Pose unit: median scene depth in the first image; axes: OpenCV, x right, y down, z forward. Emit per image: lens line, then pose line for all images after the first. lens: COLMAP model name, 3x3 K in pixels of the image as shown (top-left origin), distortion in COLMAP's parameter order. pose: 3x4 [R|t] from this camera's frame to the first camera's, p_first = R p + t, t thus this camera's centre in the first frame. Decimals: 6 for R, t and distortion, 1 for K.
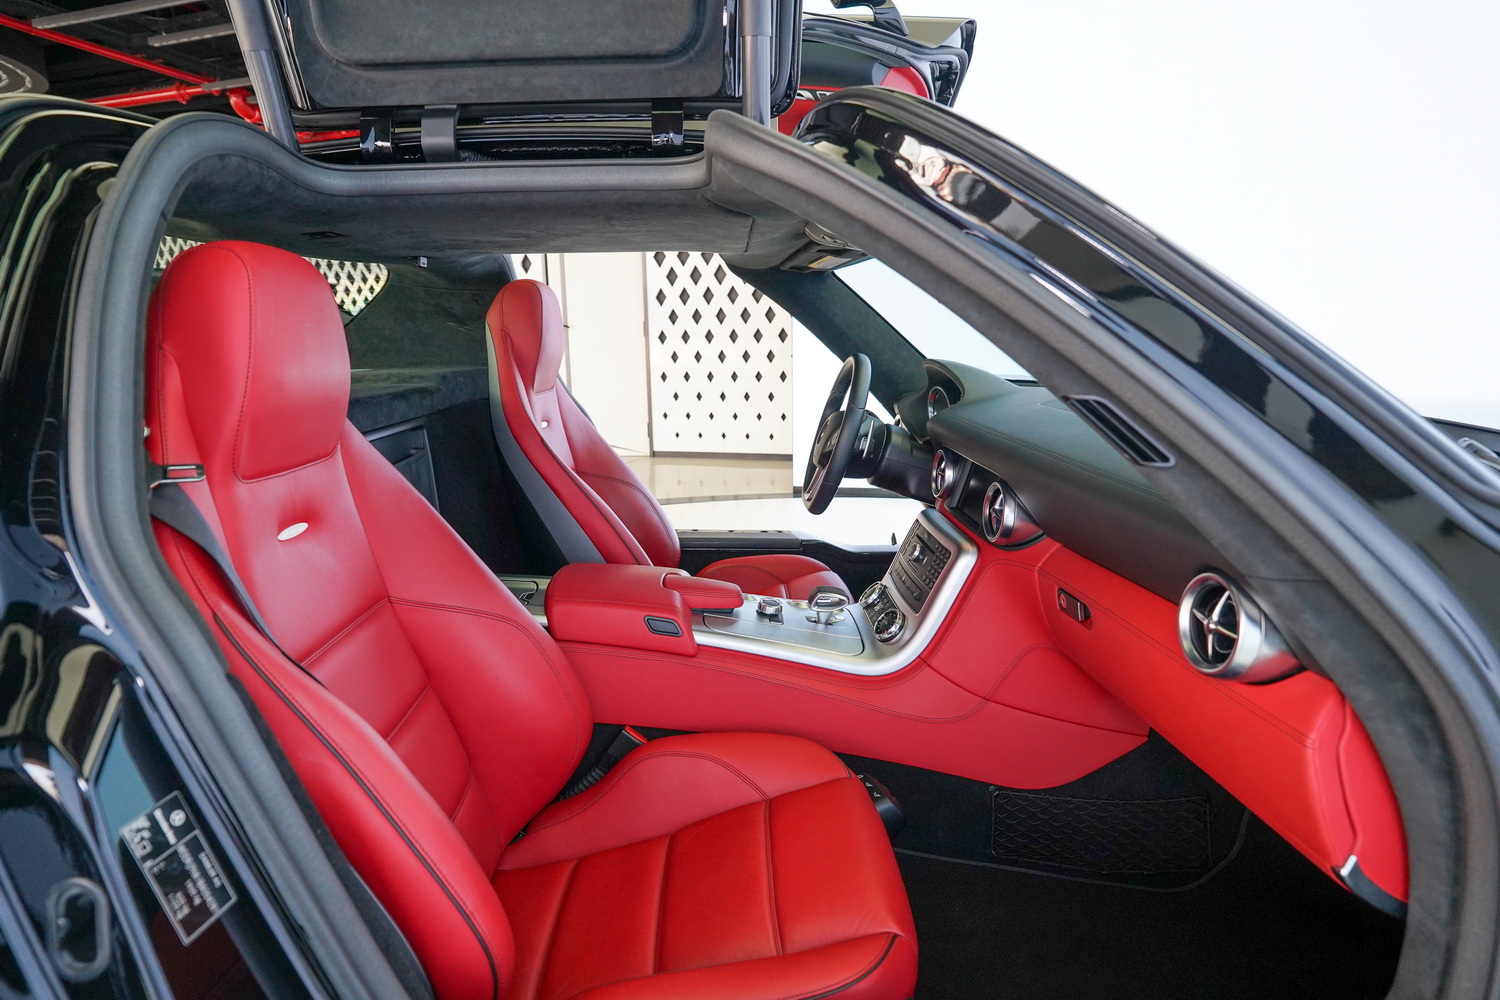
lens RADIAL K [[730.6, 0, 750.0], [0, 730.6, 500.0], [0, 0, 1]] dist [-0.096933, 0.018692]
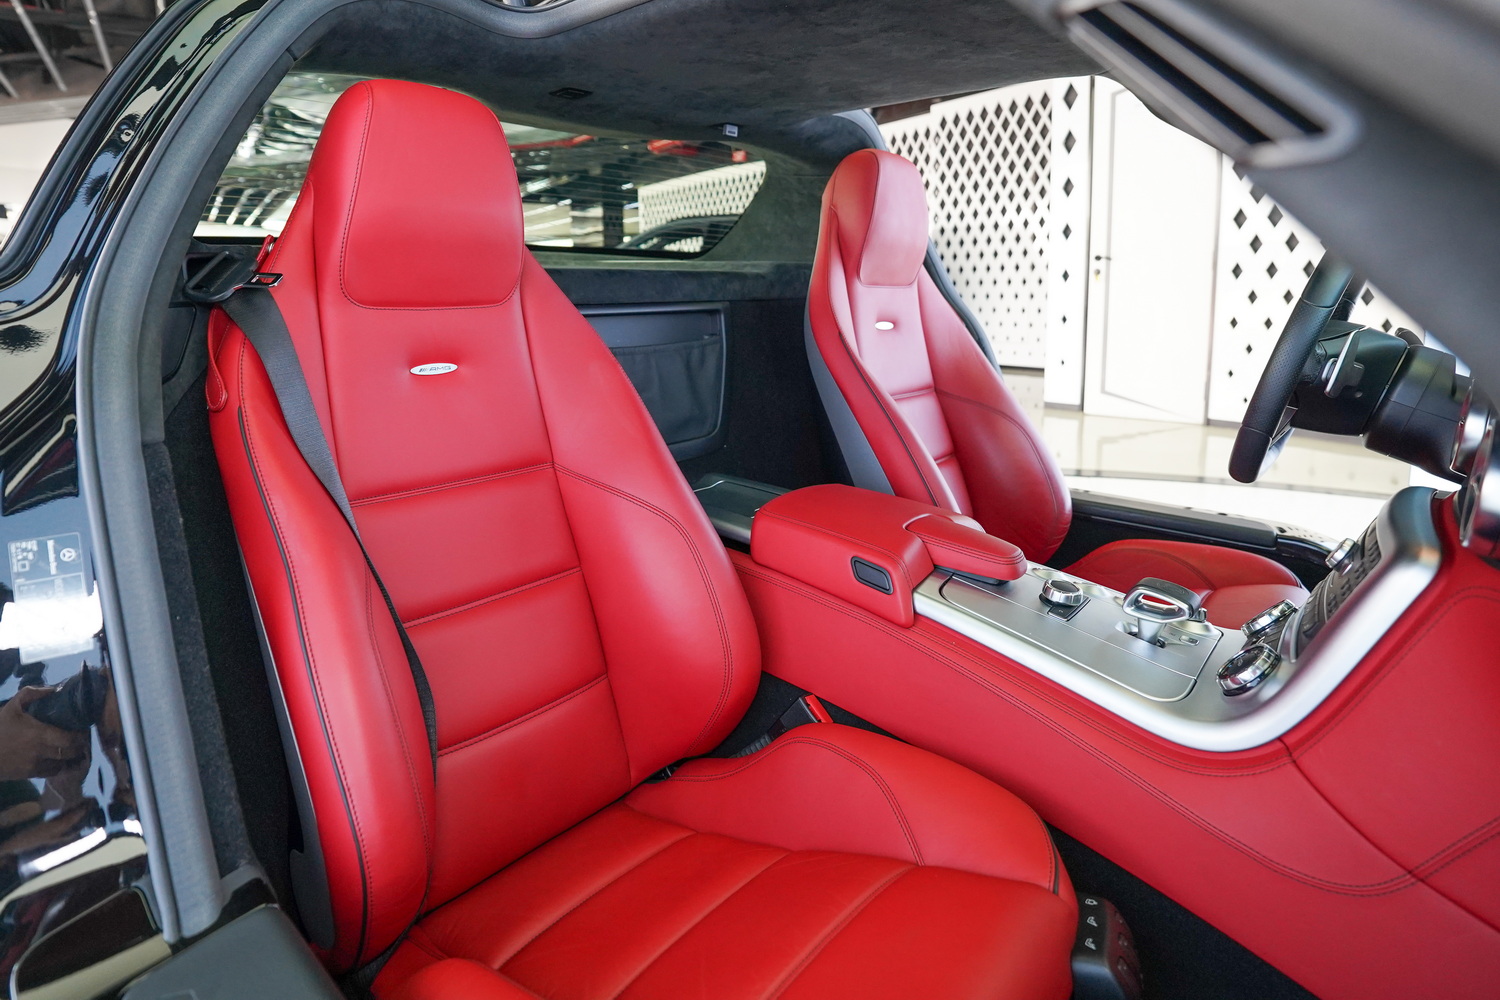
lens RADIAL K [[803.0, 0, 745.7], [0, 803.0, 434.2], [0, 0, 1]] dist [-0.075700, 0.022899]
pose [[0.737349, 0.109642, -0.666555, 0.302647], [-0.138078, 0.990369, 0.010163, 0.042508], [0.661250, 0.084543, 0.745387, 0.302756]]
